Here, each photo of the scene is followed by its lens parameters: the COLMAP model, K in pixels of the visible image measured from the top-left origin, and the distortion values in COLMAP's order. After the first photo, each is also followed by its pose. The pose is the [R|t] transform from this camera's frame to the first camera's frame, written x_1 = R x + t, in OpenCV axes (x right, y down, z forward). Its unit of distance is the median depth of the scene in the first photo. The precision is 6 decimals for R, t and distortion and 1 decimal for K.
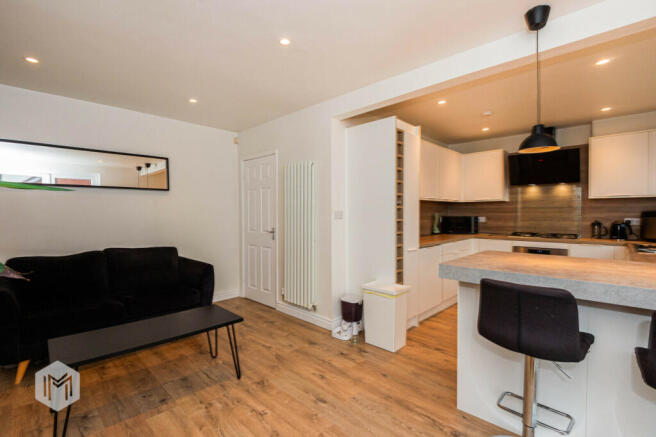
lens RADIAL K [[304.5, 0, 327.5], [0, 304.5, 212.0], [0, 0, 1]] dist [-0.000616, -0.000388]
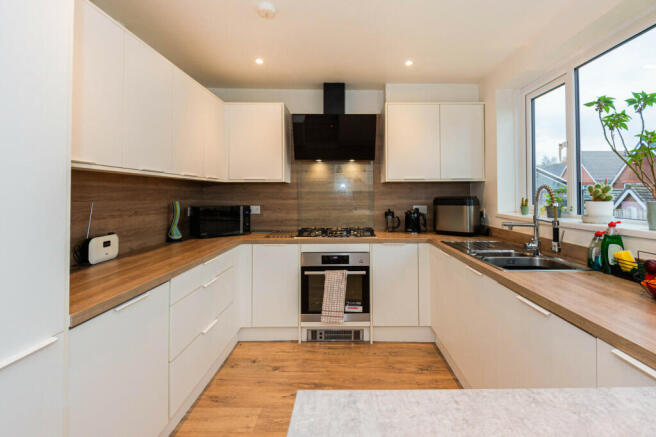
lens RADIAL K [[306.5, 0, 345.1], [0, 306.5, 189.8], [0, 0, 1]] dist [-0.000231, 0.000072]
pose [[0.717785, 0.010240, 0.696190, 0.236688], [0.000083, 0.999891, -0.014792, -0.010630], [-0.696265, 0.010675, 0.717706, 0.496670]]
